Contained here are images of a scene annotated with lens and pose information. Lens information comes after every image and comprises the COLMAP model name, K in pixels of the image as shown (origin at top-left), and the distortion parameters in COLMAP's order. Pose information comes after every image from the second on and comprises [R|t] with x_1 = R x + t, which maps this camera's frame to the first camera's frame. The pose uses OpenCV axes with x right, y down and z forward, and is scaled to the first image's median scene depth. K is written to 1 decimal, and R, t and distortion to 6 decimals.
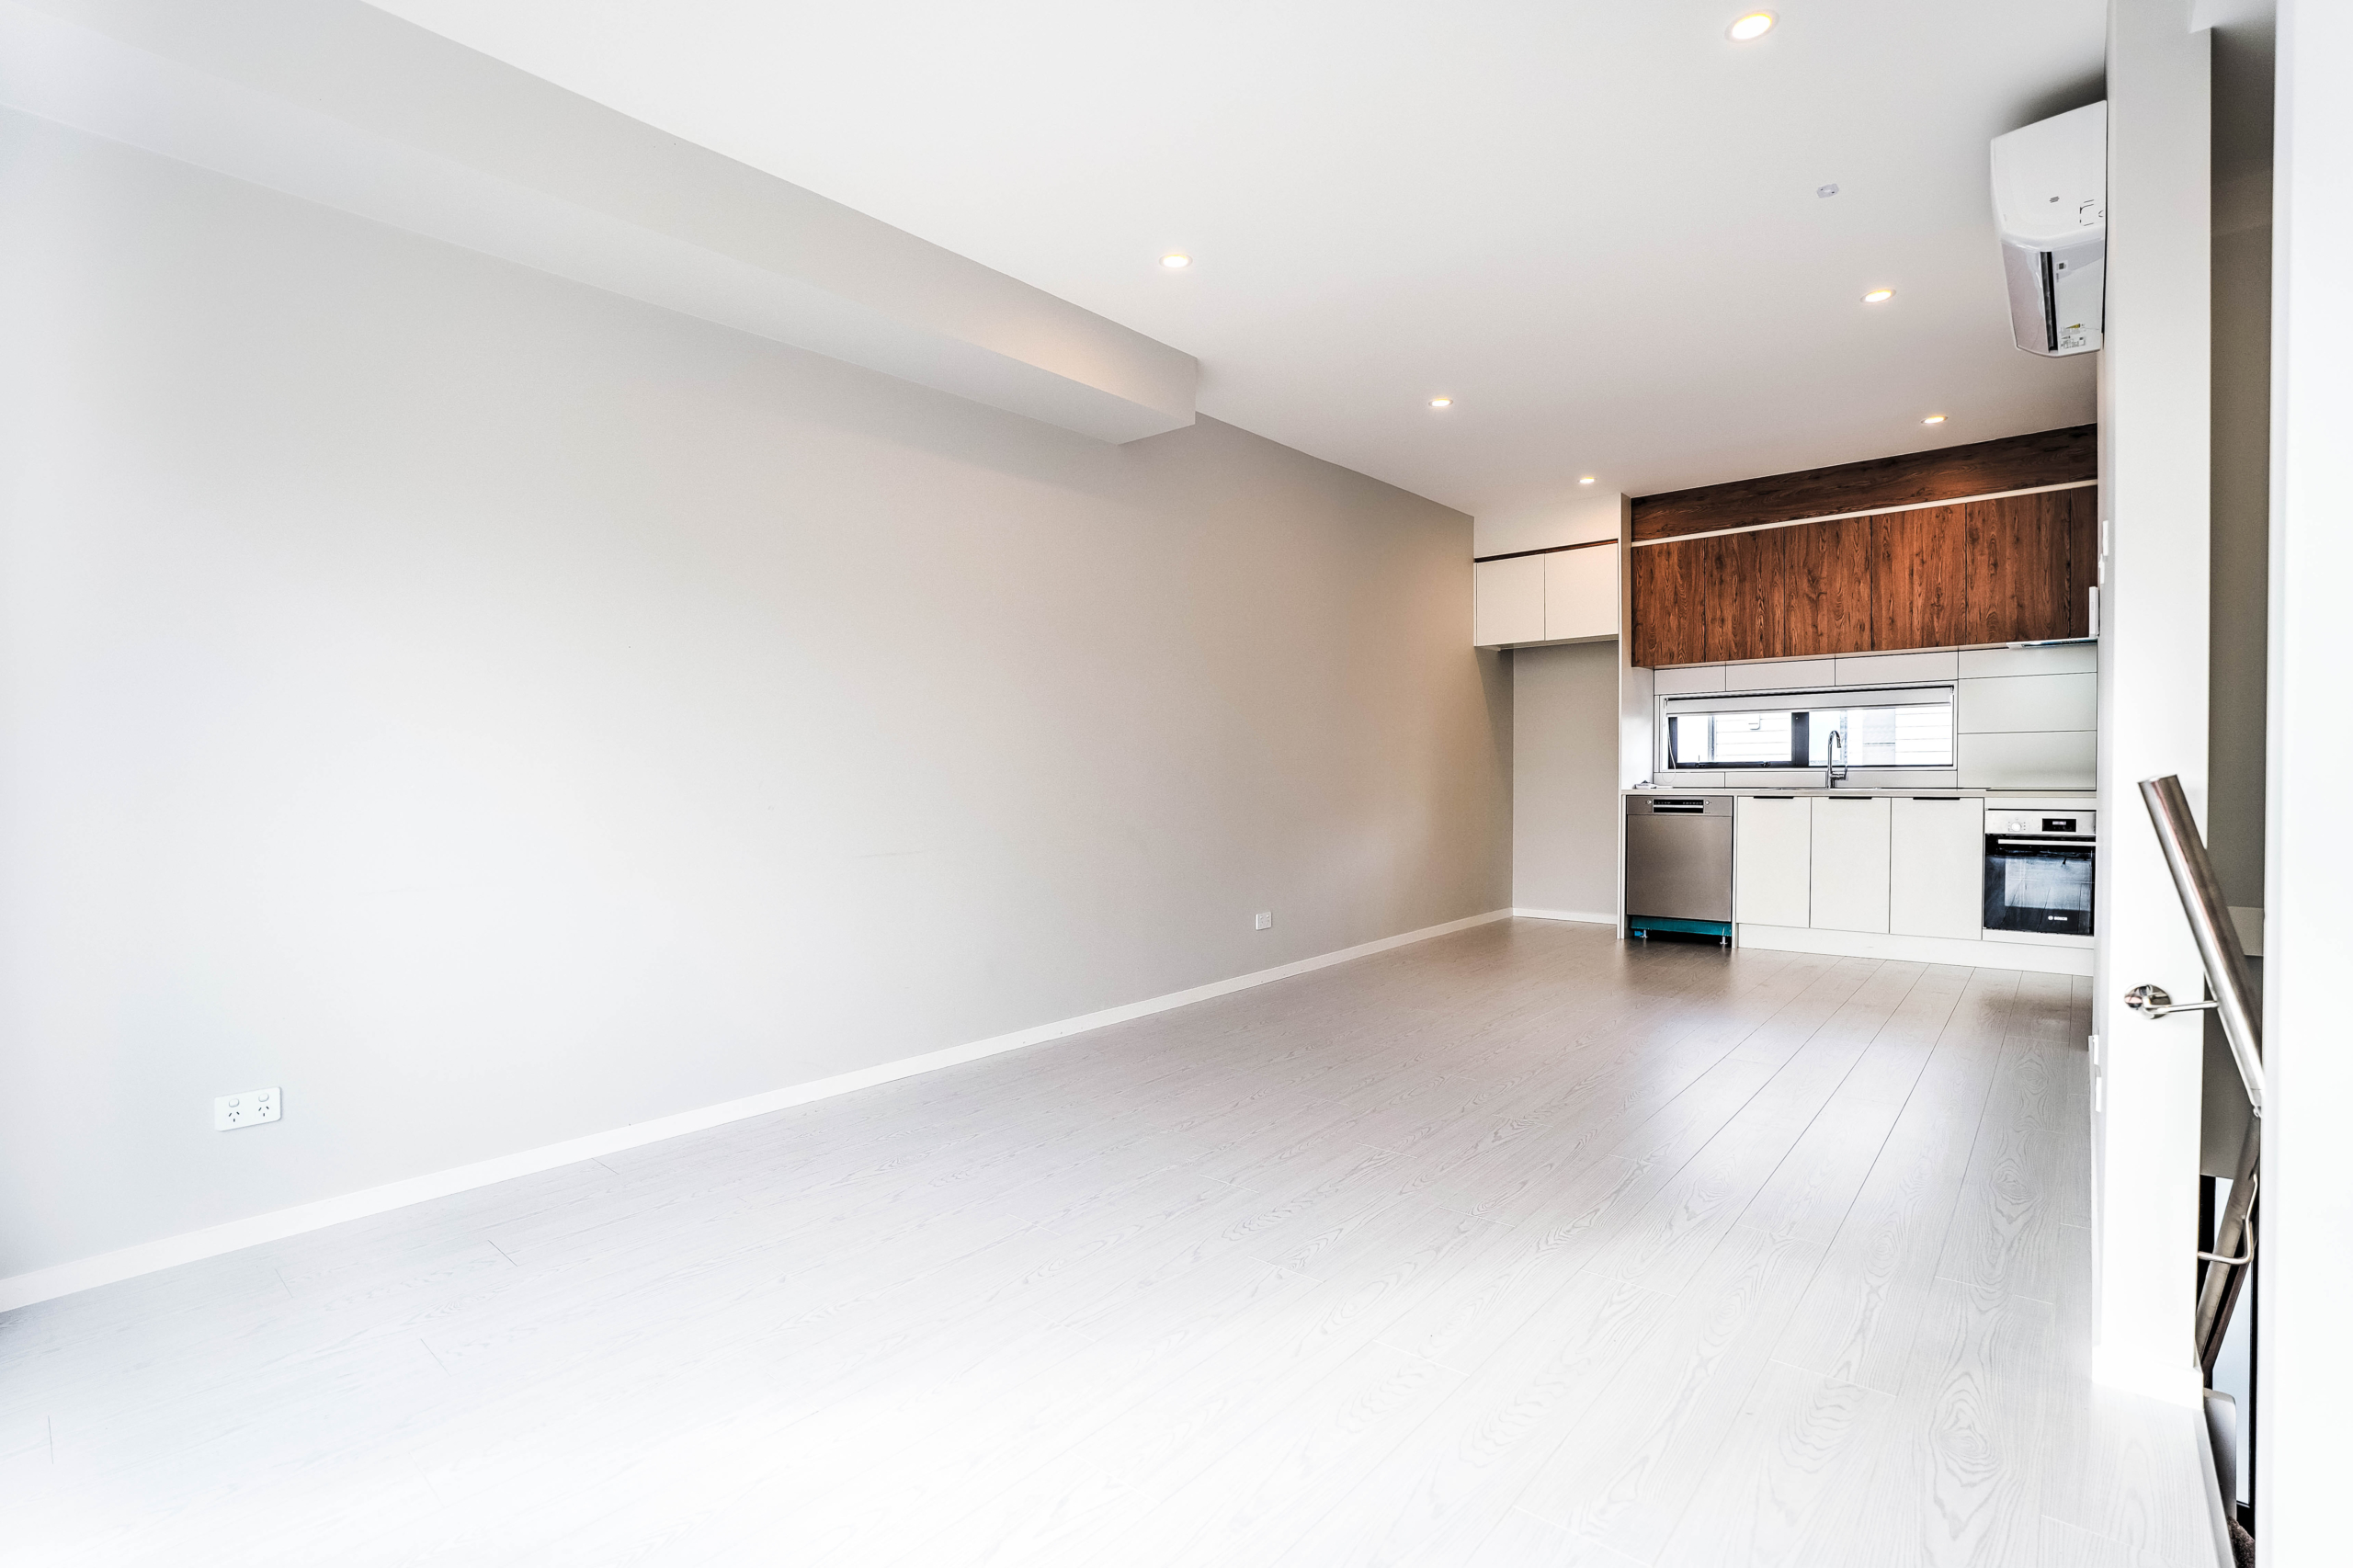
lens RADIAL K [[1099.8, 0, 1178.1], [0, 1099.8, 777.7], [0, 0, 1]] dist [-0.013602, 0.001073]
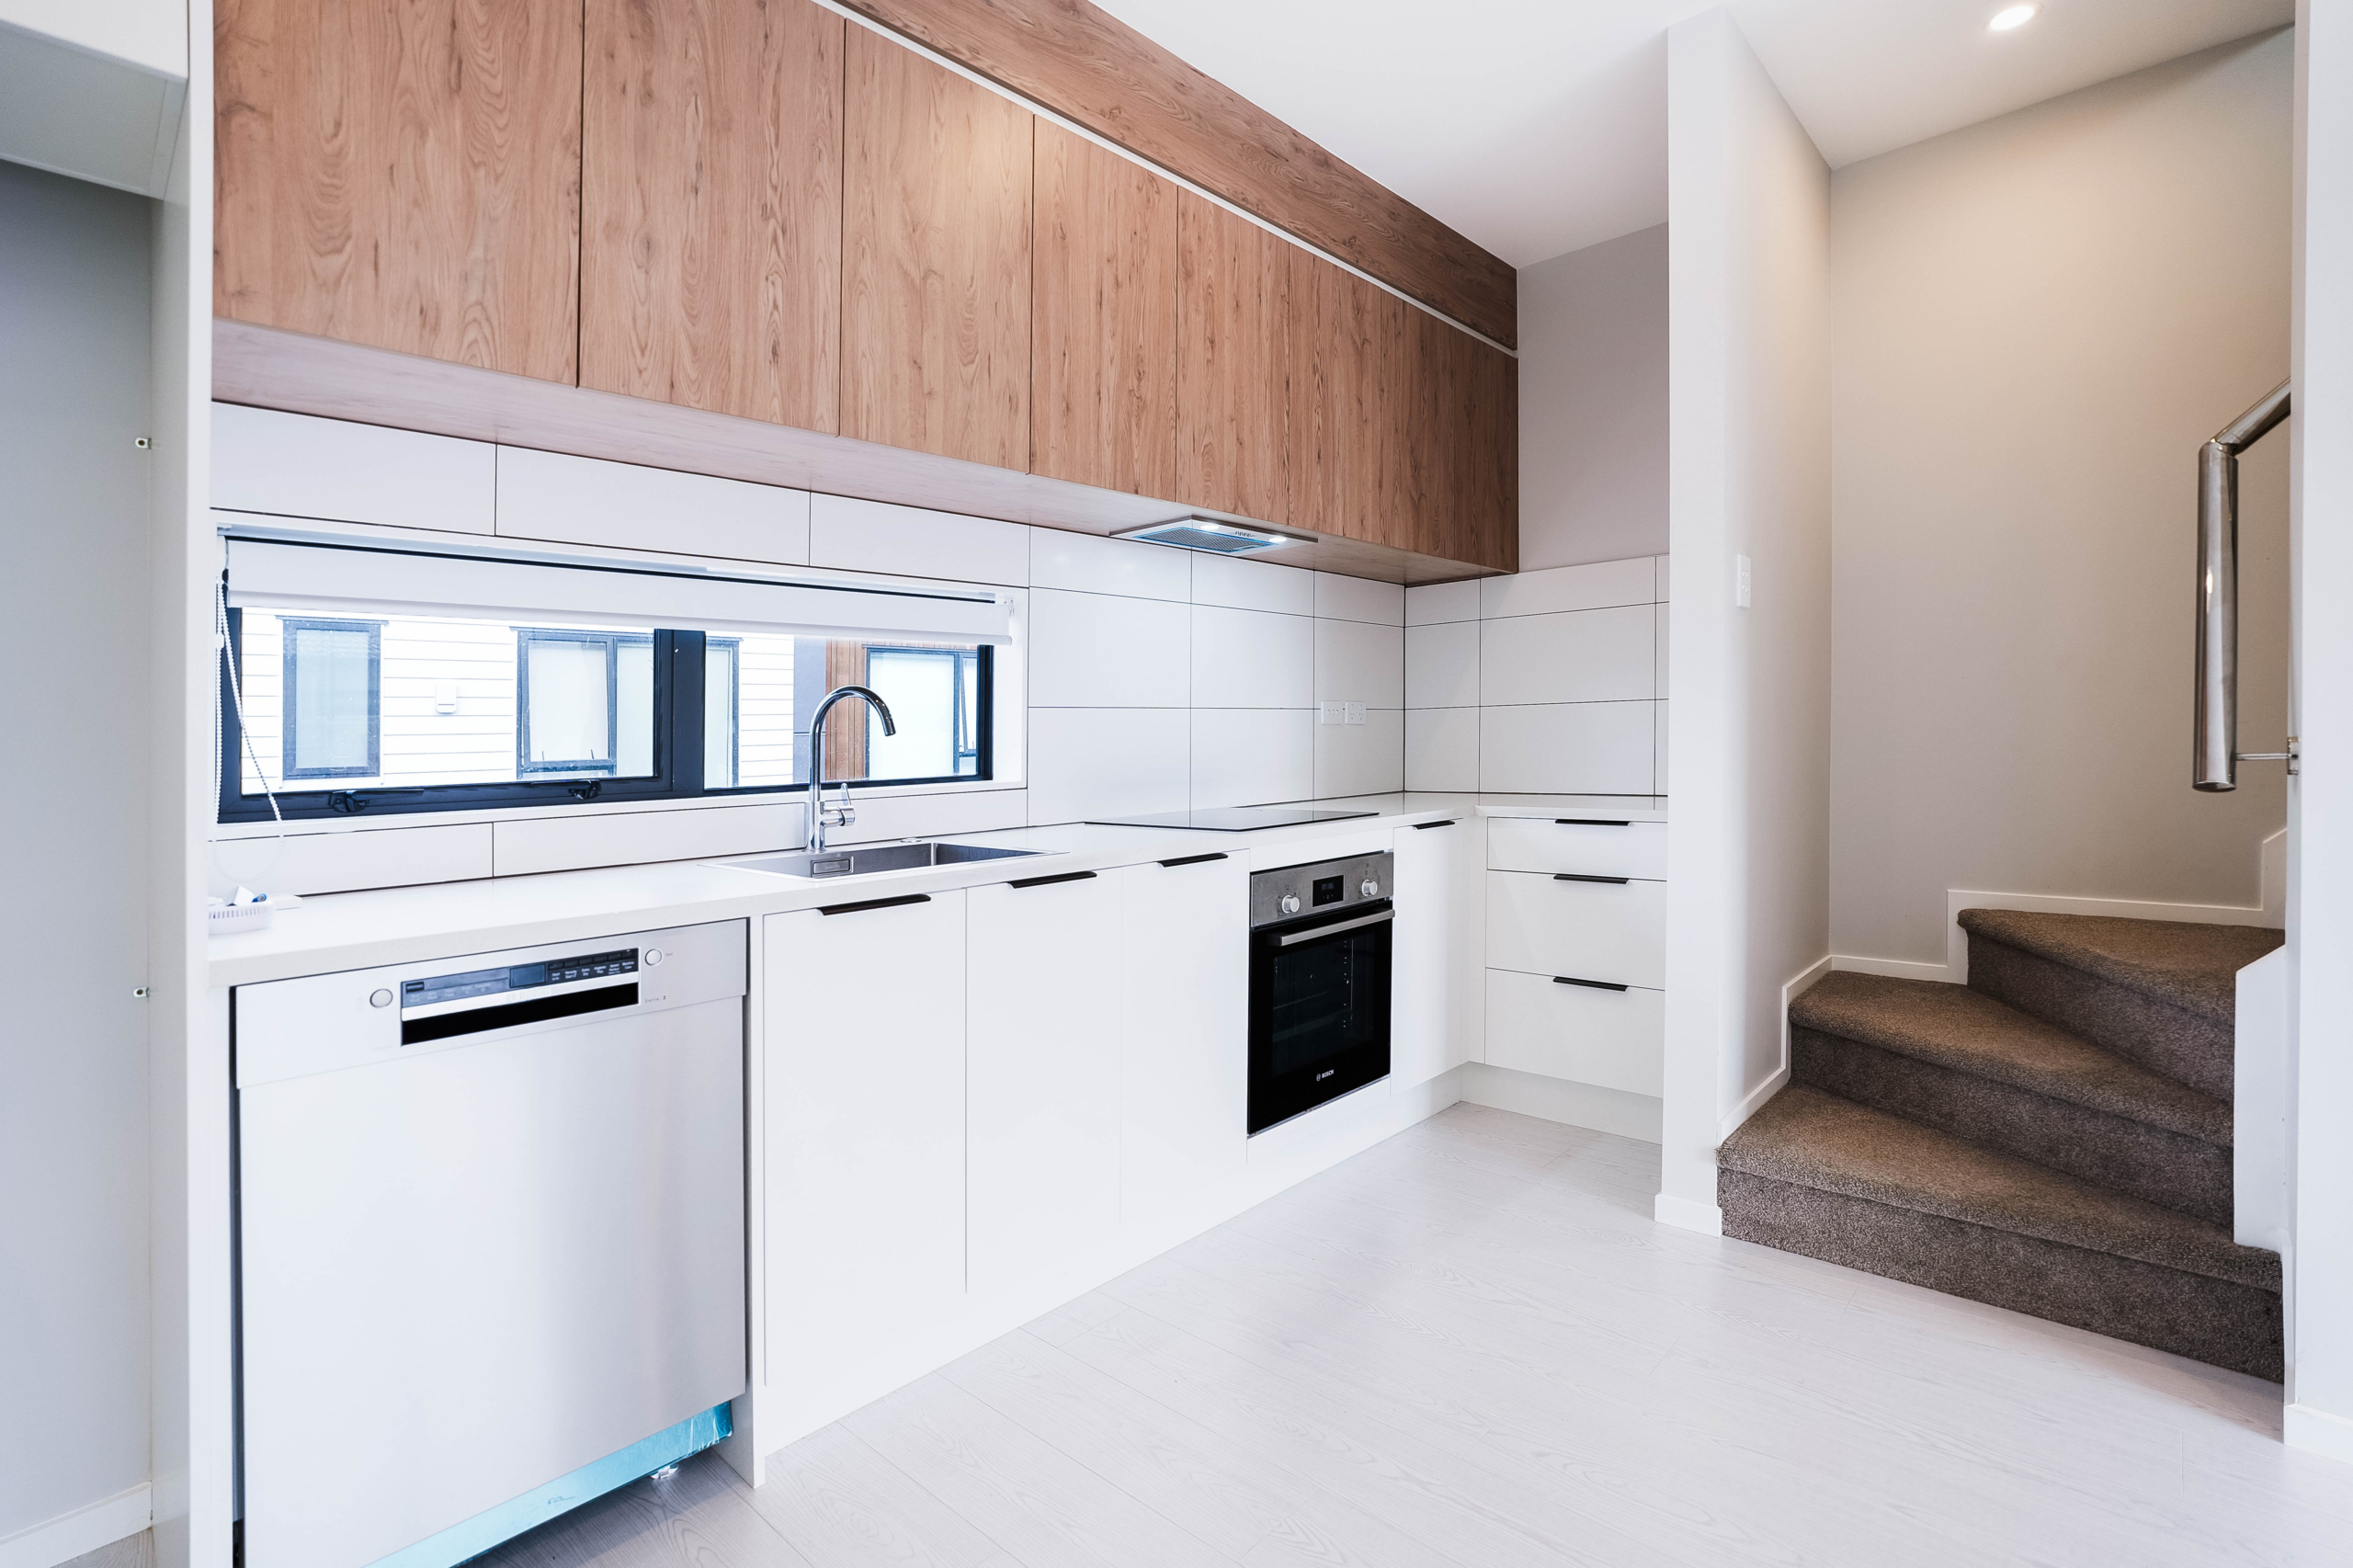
lens RADIAL K [[1099.8, 0, 1180.5], [0, 1099.8, 728.9], [0, 0, 1]] dist [-0.013602, 0.001073]
pose [[0.053303, 0.020573, 0.998366, 0.272002], [0.039262, 0.998972, -0.022682, -0.018936], [-0.997806, 0.040406, 0.052440, 0.958391]]
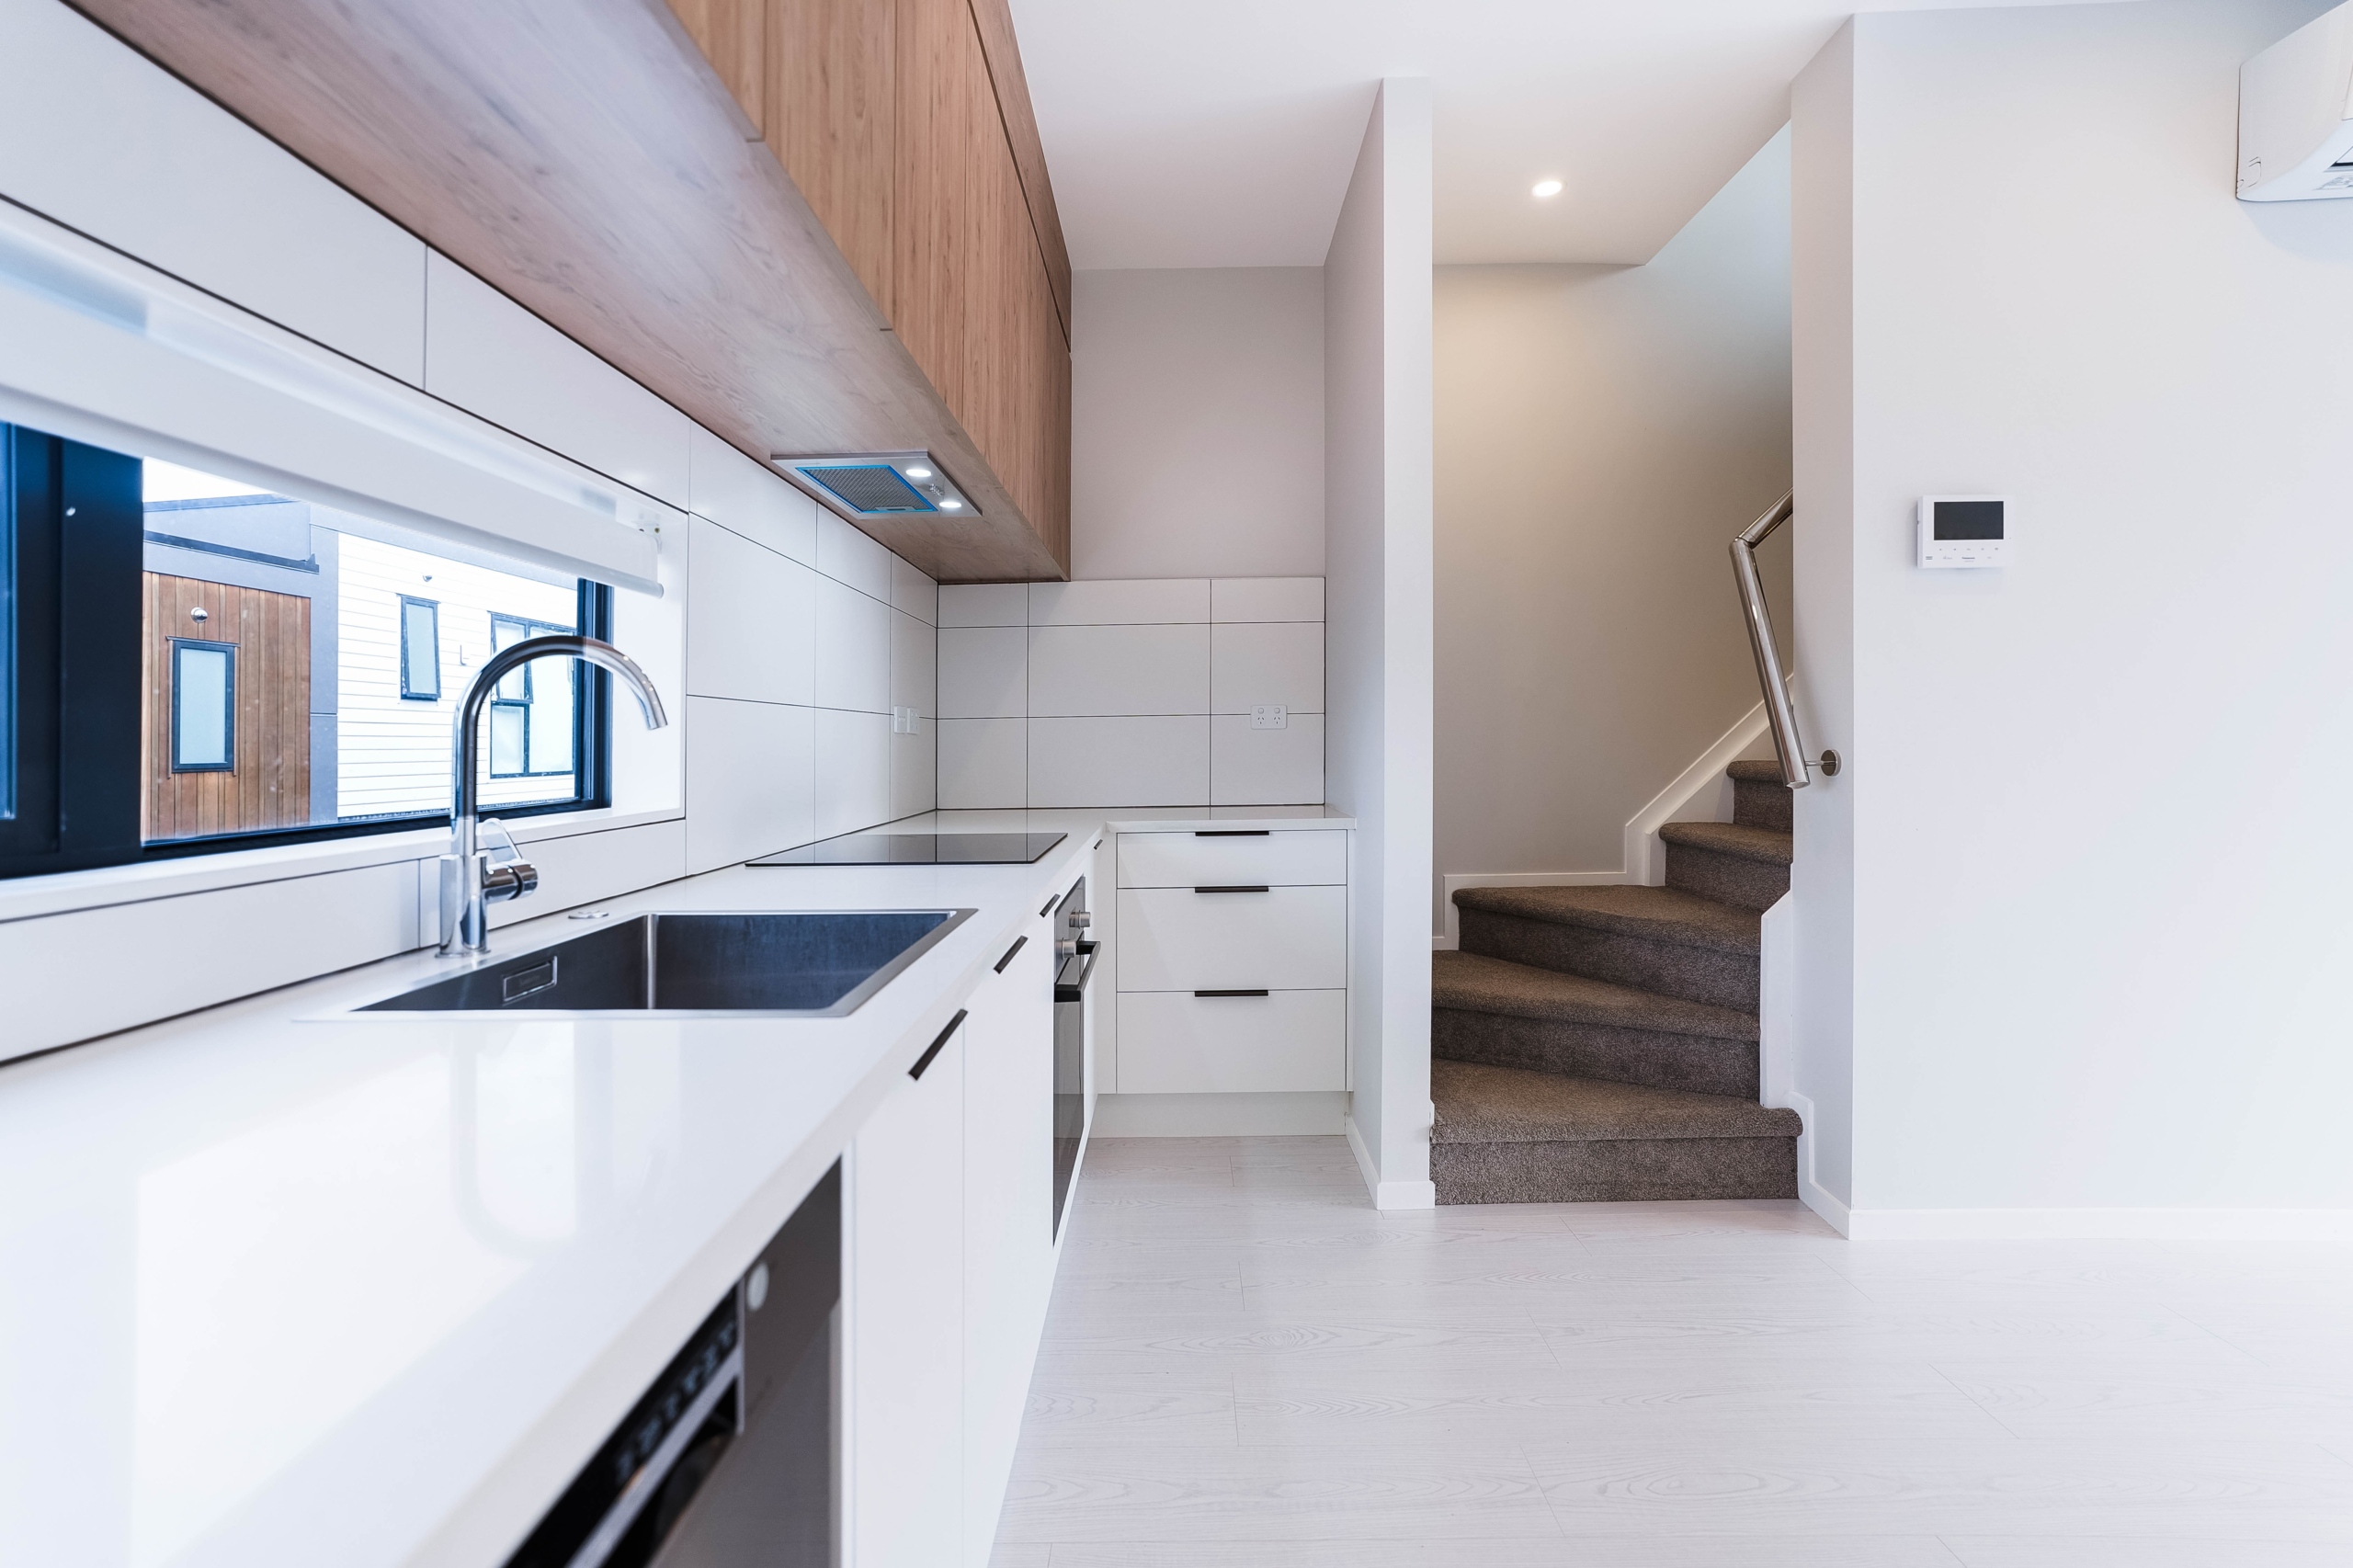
lens RADIAL K [[1048.2, 0, 1157.6], [0, 1048.2, 748.1], [0, 0, 1]] dist [-0.017464, -0.000019]
pose [[-0.631610, 0.018820, 0.775058, 0.431384], [0.035951, 0.999341, 0.005031, -0.023335], [-0.774452, 0.031042, -0.631870, 1.132821]]
